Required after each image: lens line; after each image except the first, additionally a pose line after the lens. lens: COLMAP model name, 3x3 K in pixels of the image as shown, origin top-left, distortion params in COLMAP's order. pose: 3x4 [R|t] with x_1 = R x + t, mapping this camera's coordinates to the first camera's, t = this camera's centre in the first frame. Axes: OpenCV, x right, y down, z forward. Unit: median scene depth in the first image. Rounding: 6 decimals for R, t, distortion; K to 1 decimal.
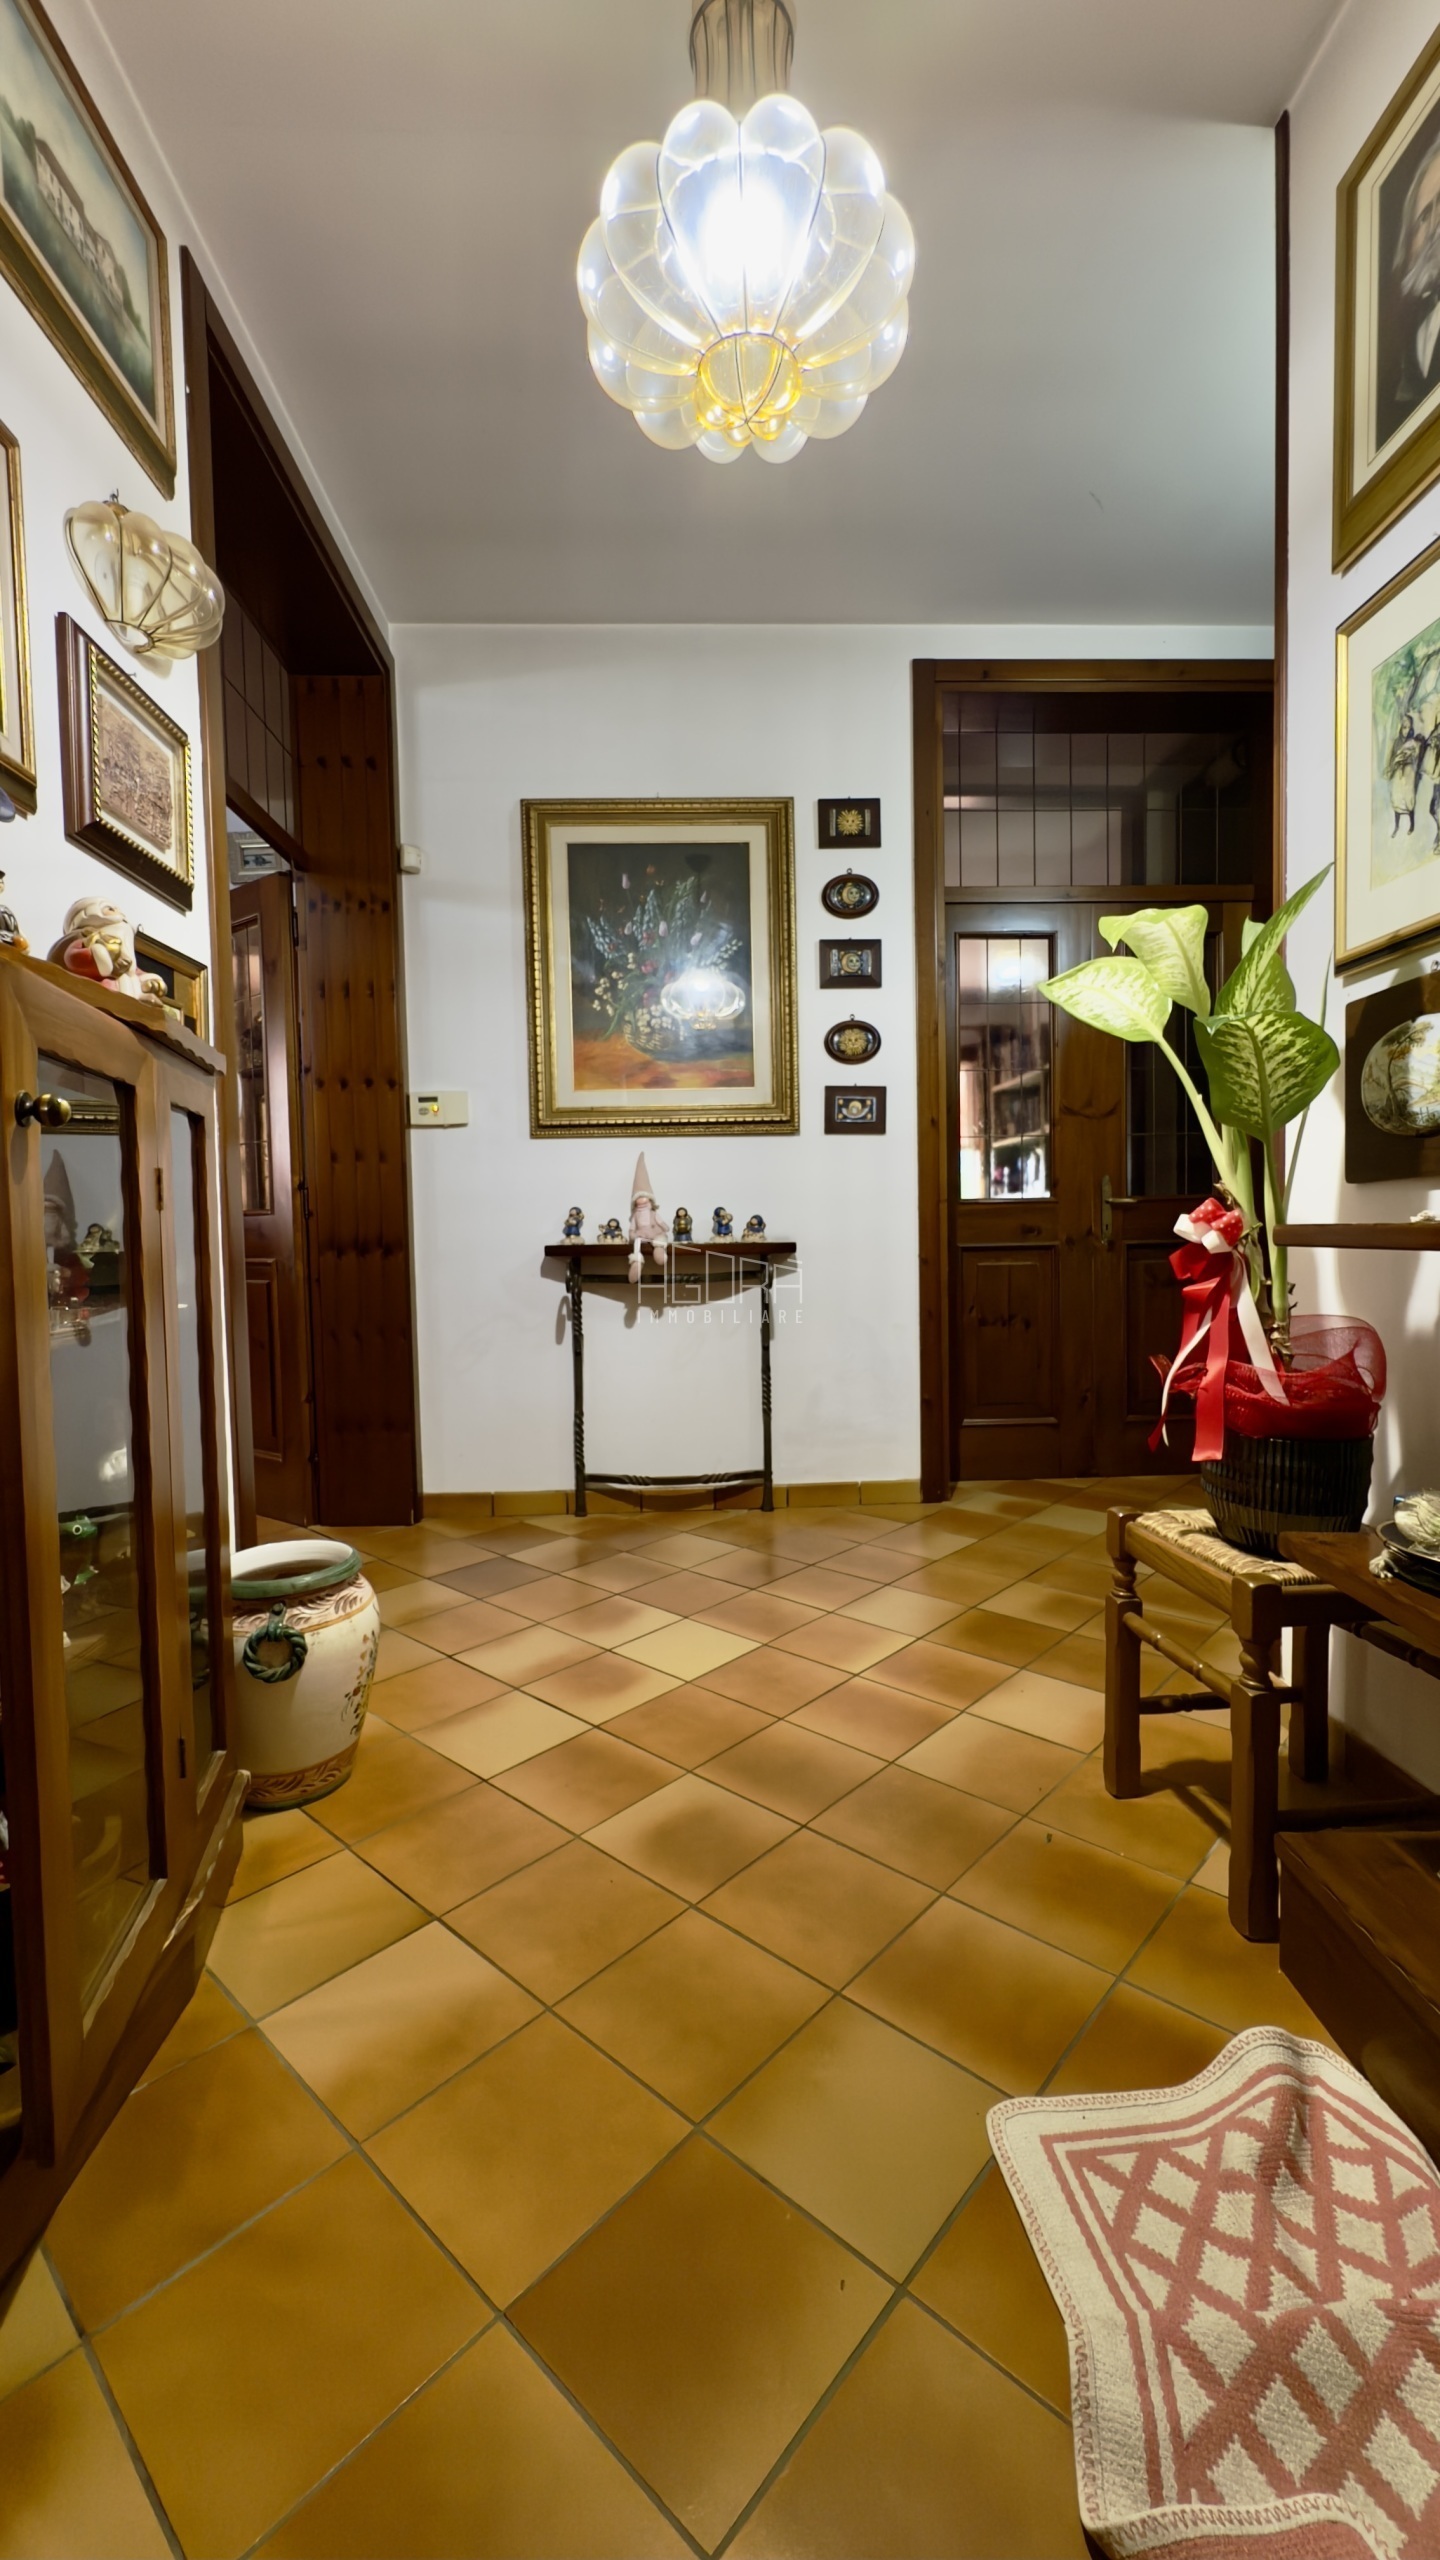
lens RADIAL K [[1022.8, 0, 714.2], [0, 1022.8, 1274.7], [0, 0, 1]] dist [-0.004425, 0.000394]
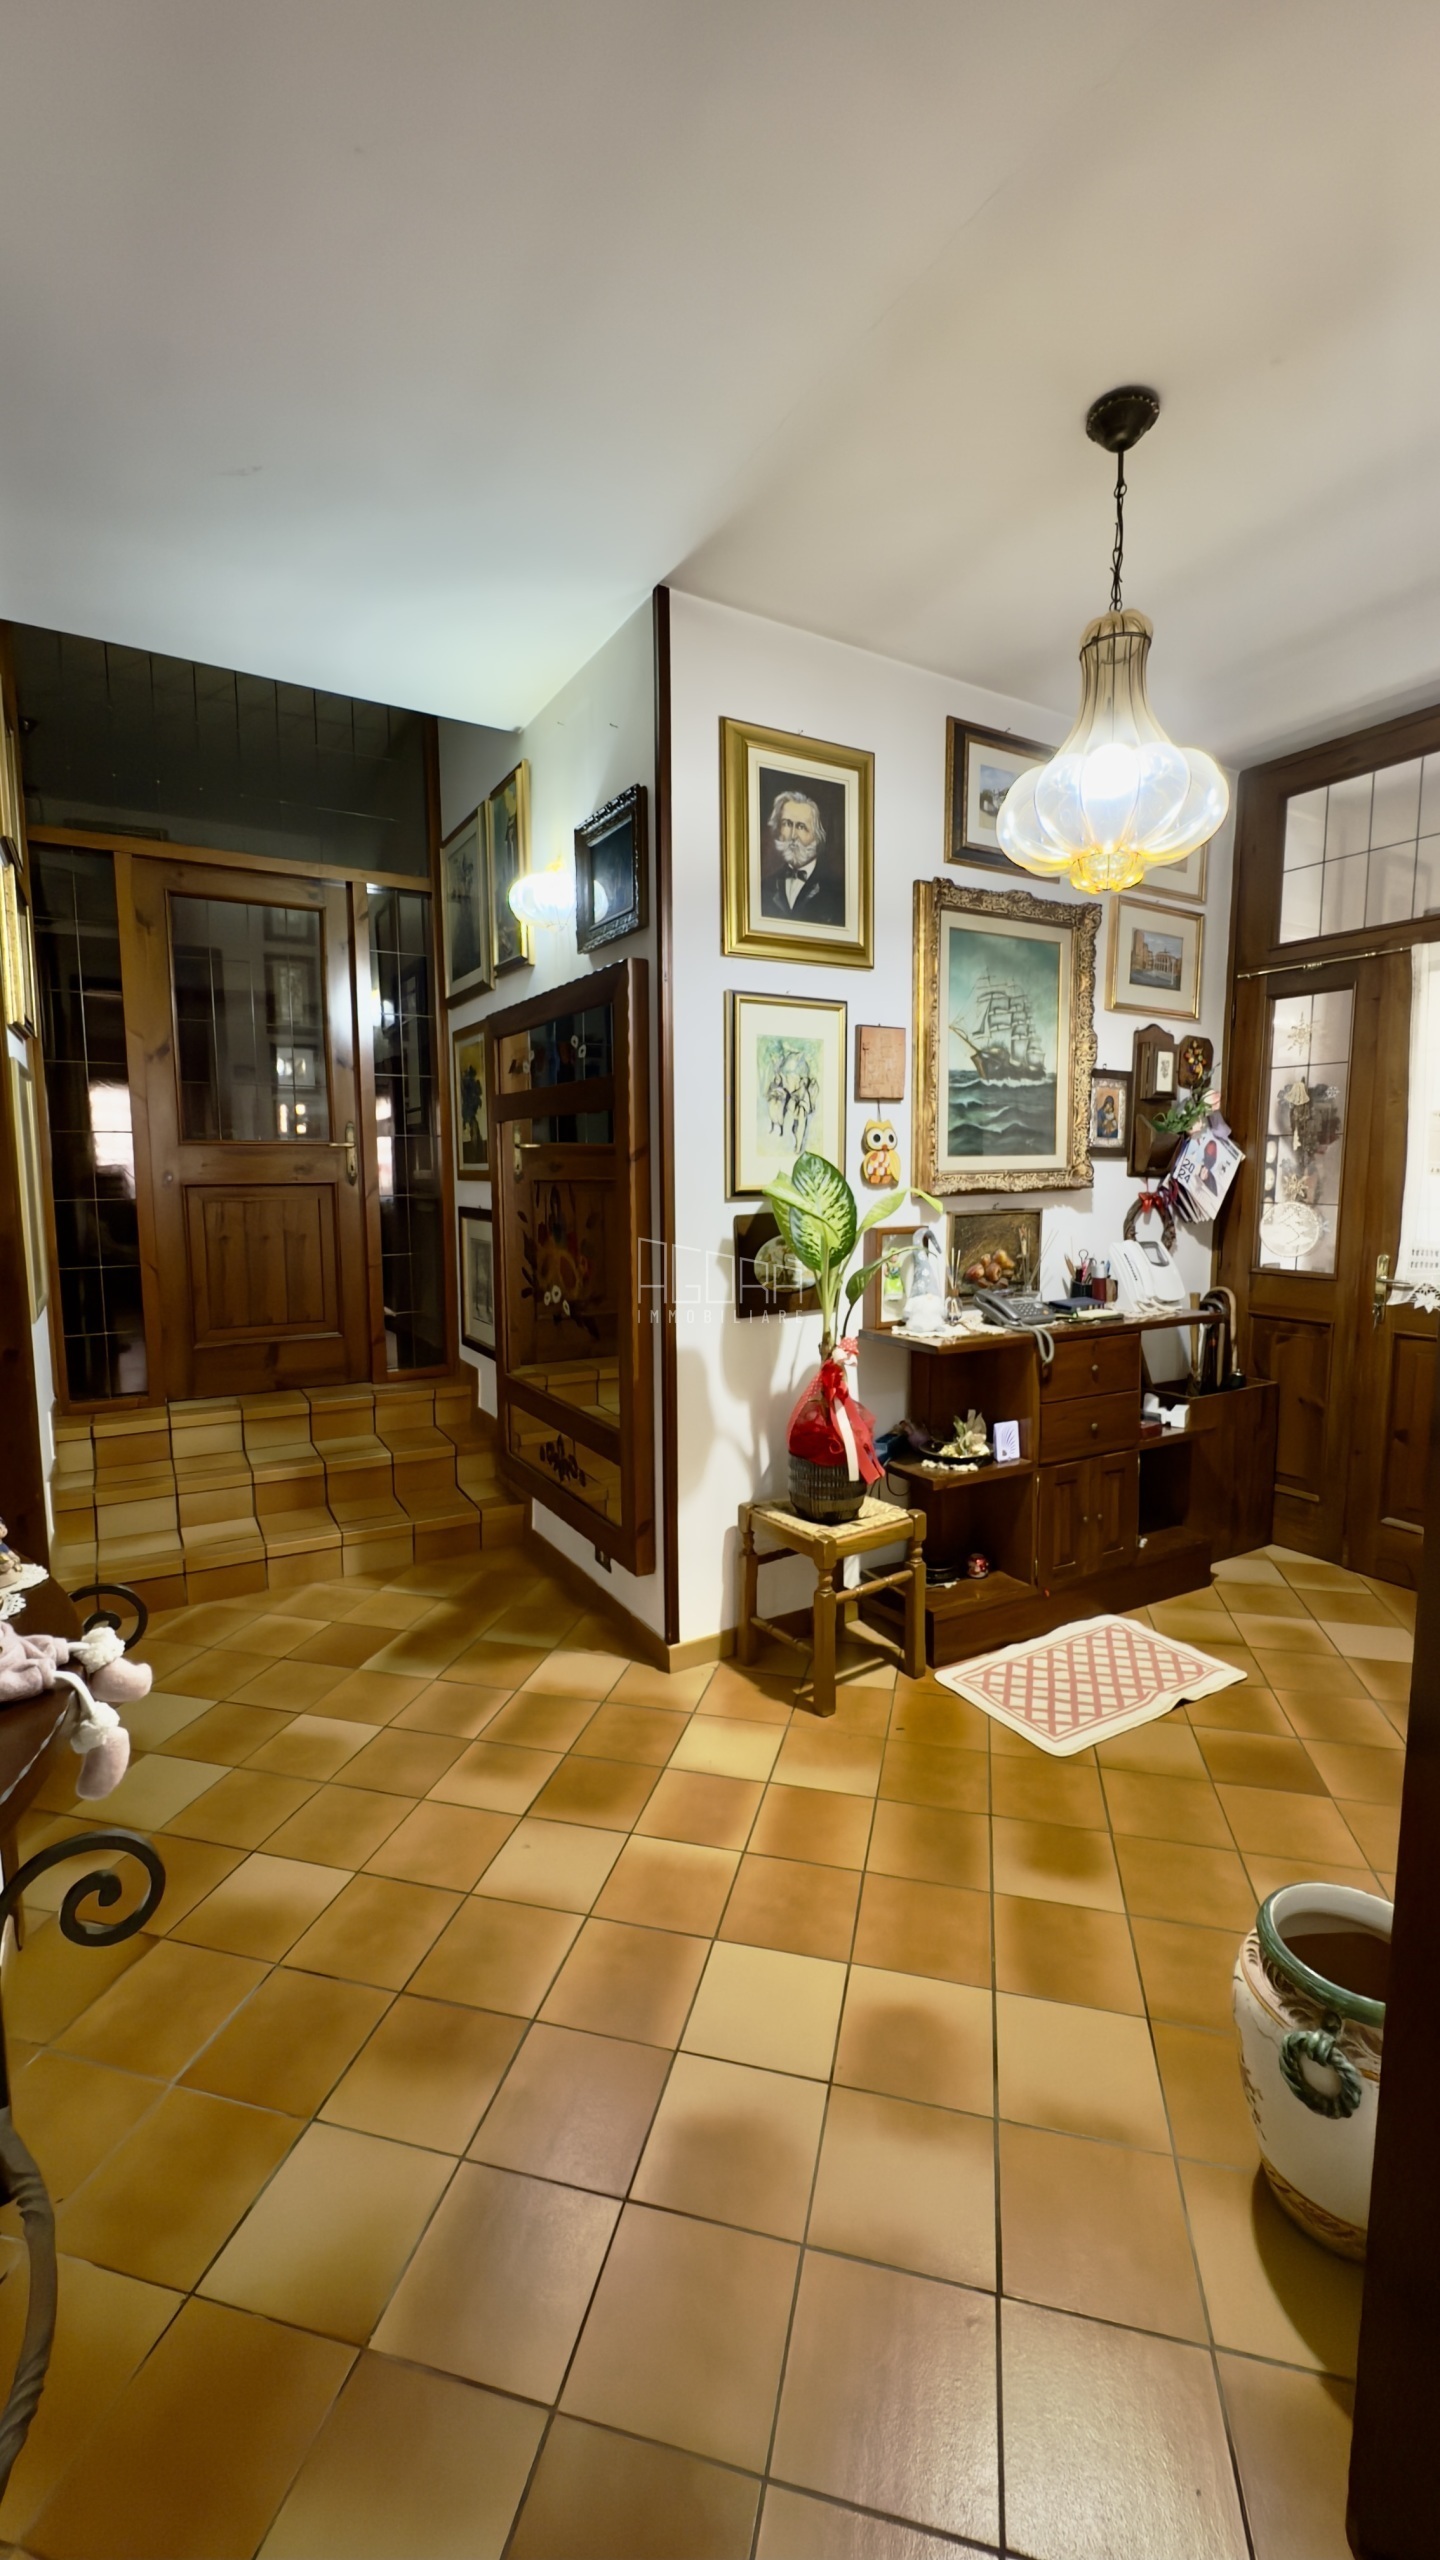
lens RADIAL K [[1022.8, 0, 710.9], [0, 1022.8, 1278.3], [0, 0, 1]] dist [-0.004425, 0.000394]
pose [[-0.473529, -0.070117, 0.877983, -0.817533], [0.062320, 0.991661, 0.112808, -0.331571], [-0.878571, 0.108134, -0.465210, 1.718743]]
